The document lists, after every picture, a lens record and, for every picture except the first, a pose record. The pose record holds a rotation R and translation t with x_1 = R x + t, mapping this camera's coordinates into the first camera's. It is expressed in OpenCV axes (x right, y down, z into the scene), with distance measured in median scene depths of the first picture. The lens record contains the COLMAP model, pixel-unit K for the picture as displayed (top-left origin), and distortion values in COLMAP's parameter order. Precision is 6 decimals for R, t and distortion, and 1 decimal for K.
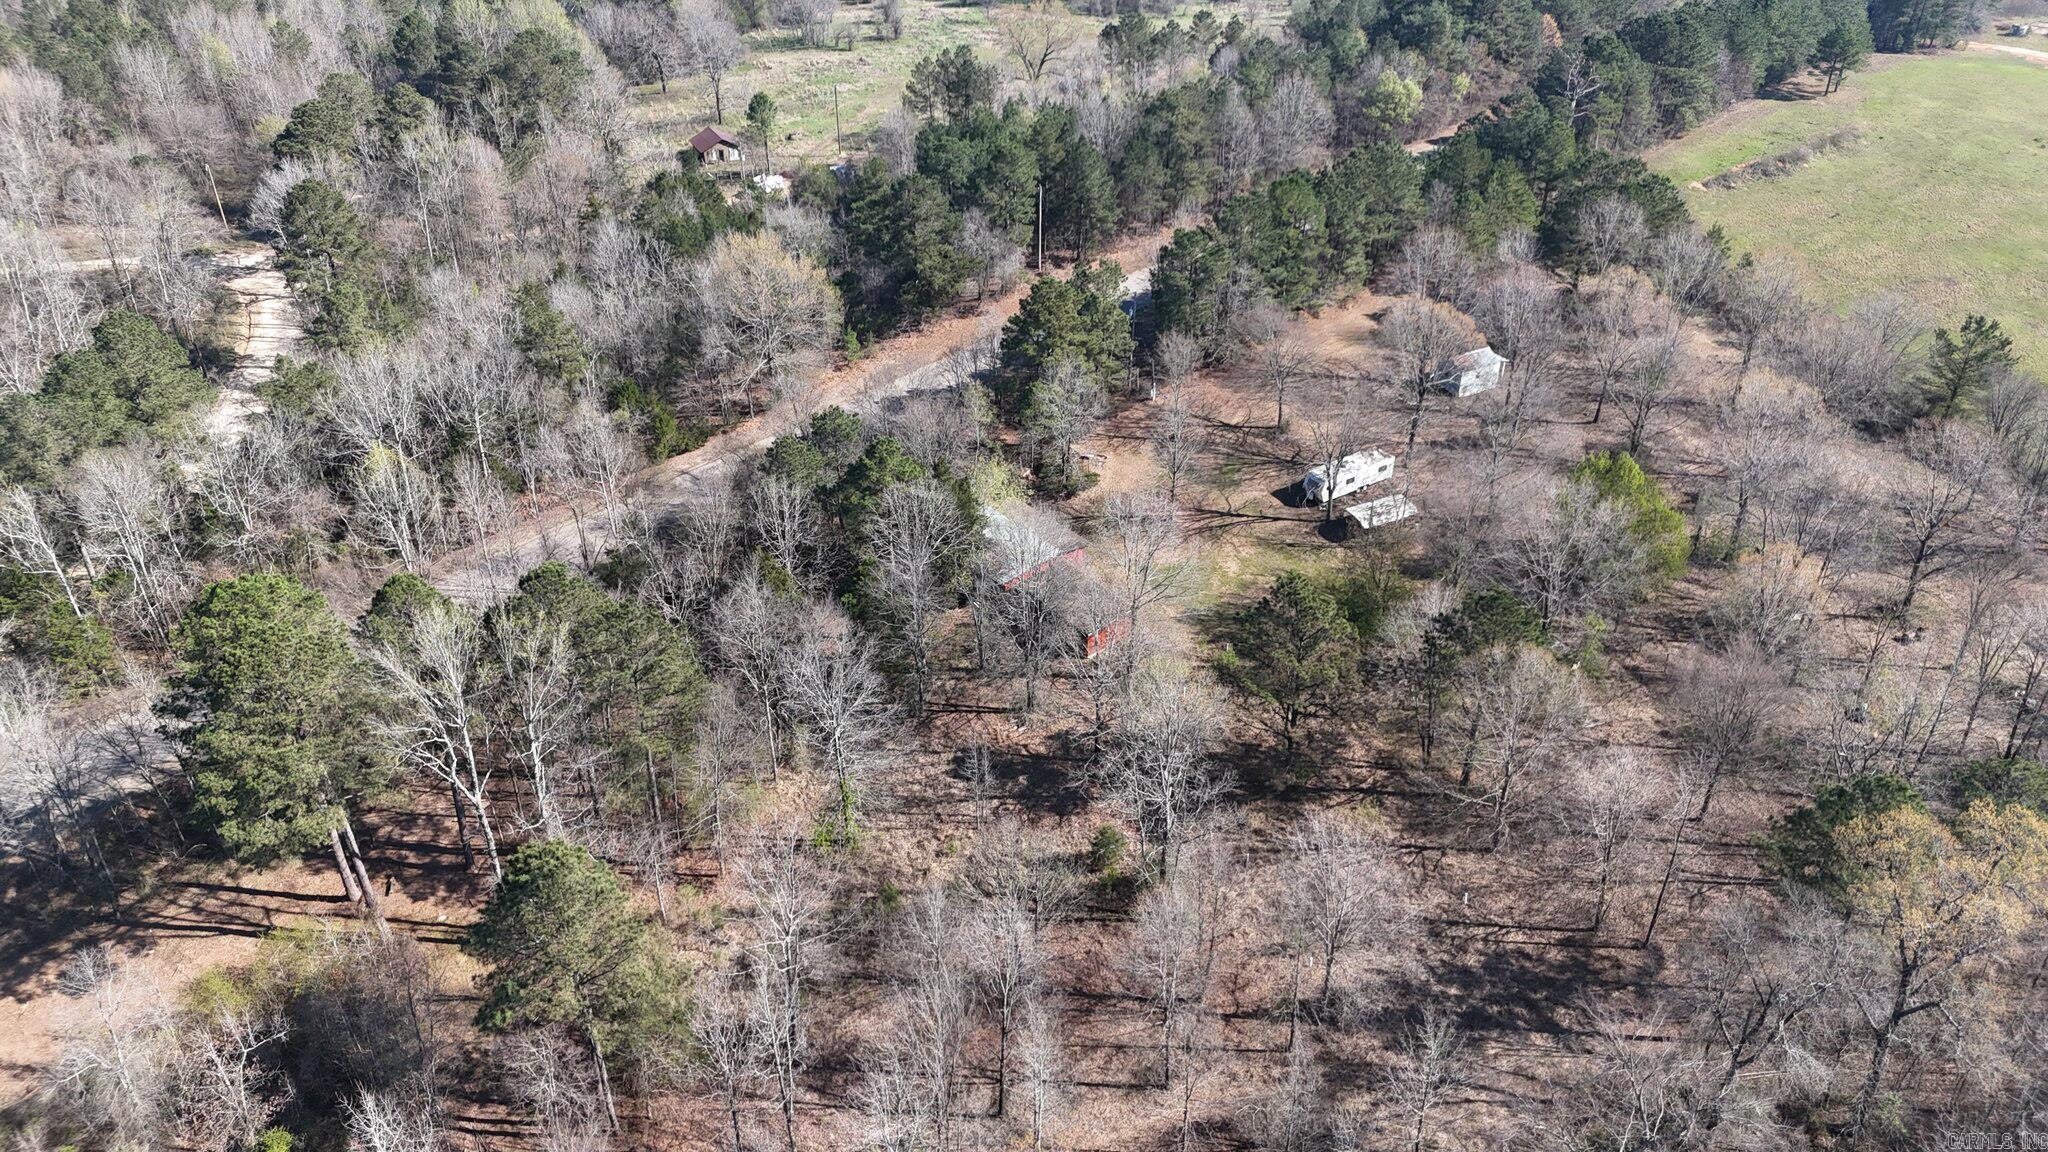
lens RADIAL K [[1522.0, 0, 1036.6], [0, 1522.0, 568.6], [0, 0, 1]] dist [0.086658, -0.094395]
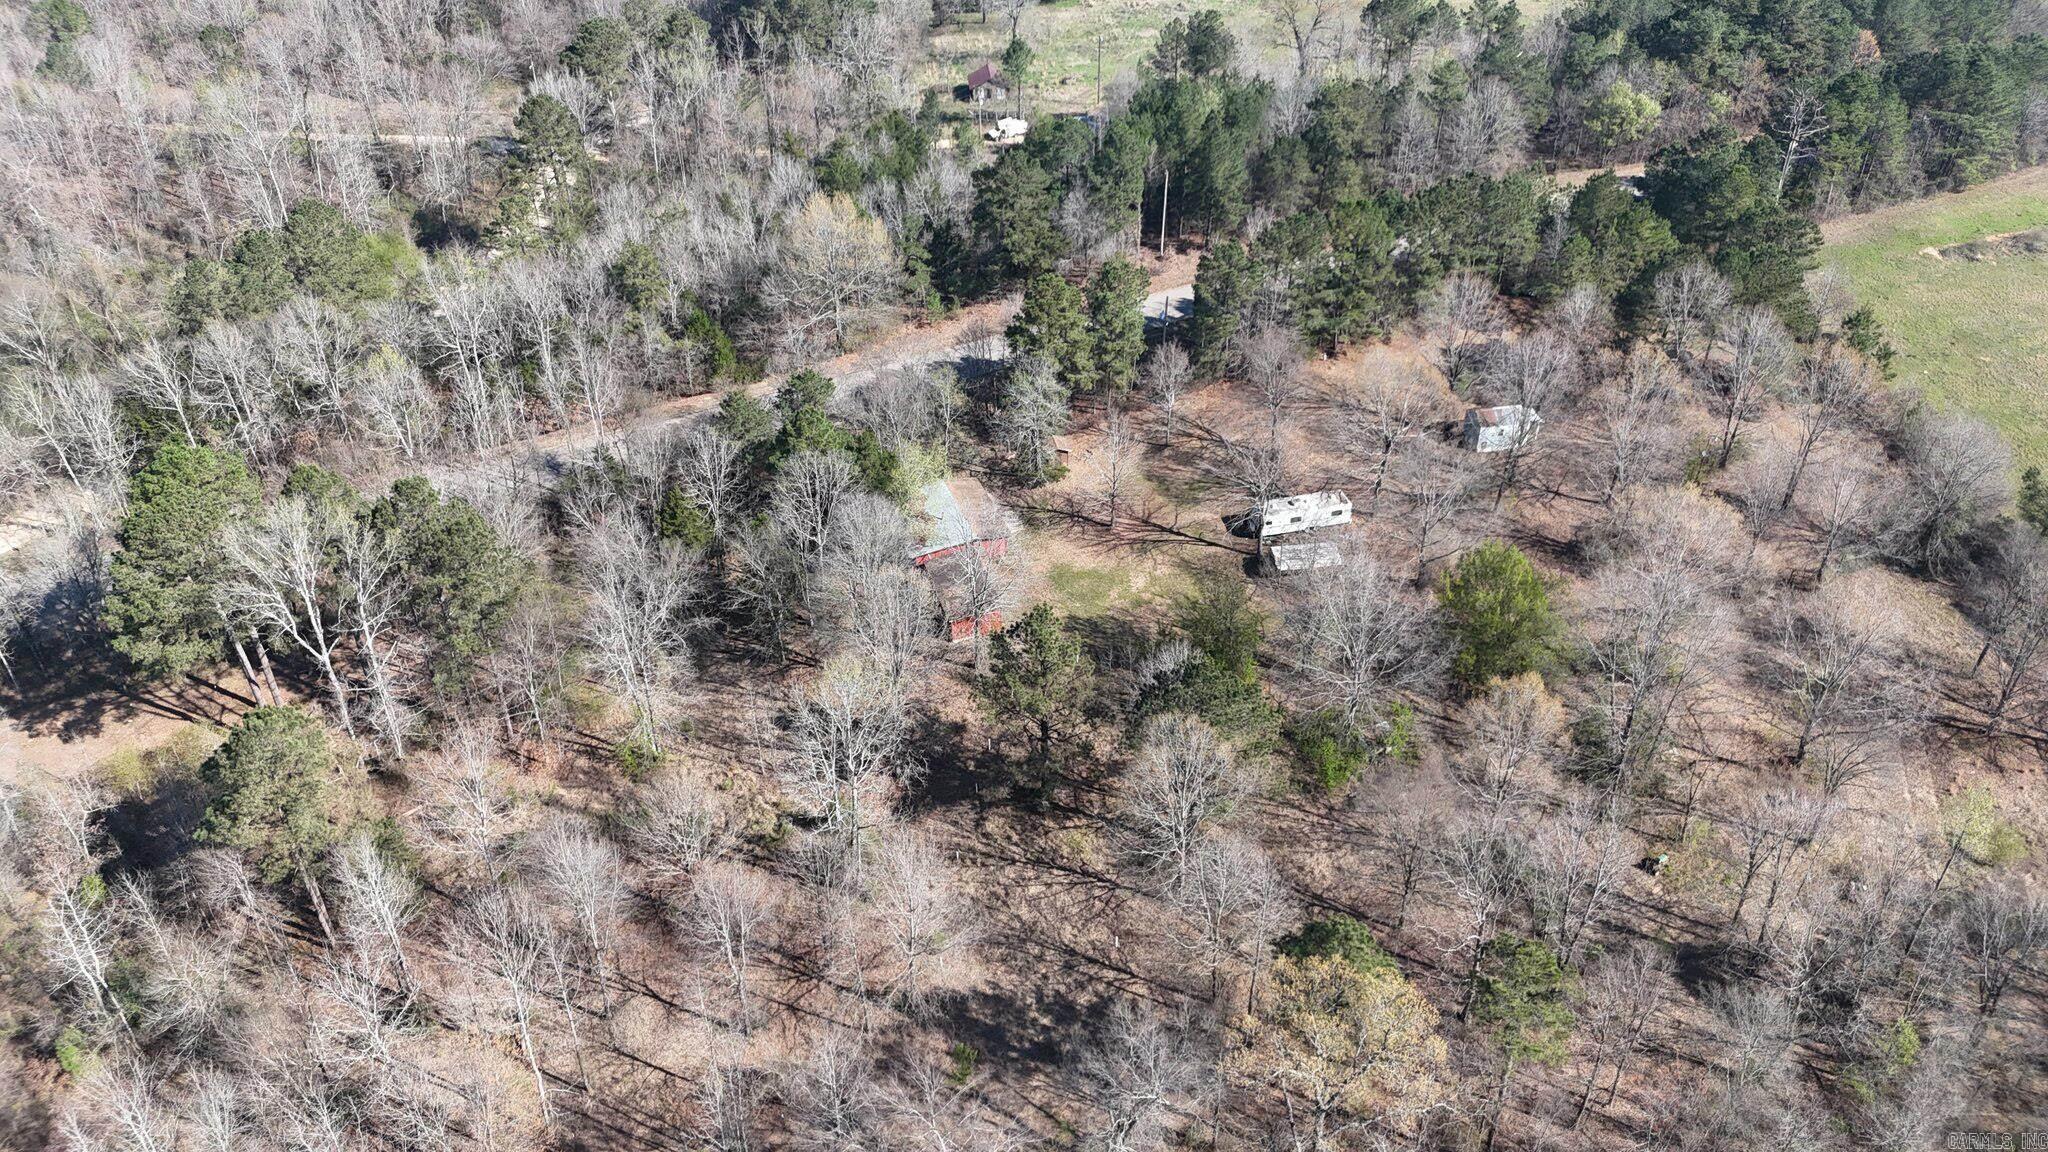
lens RADIAL K [[1522.0, 0, 1036.6], [0, 1522.0, 568.6], [0, 0, 1]] dist [0.086658, -0.094395]
pose [[0.942292, 0.189557, -0.275960, 0.329237], [-0.173369, 0.981424, 0.082154, -0.079180], [0.286407, -0.029570, 0.957652, -0.007673]]
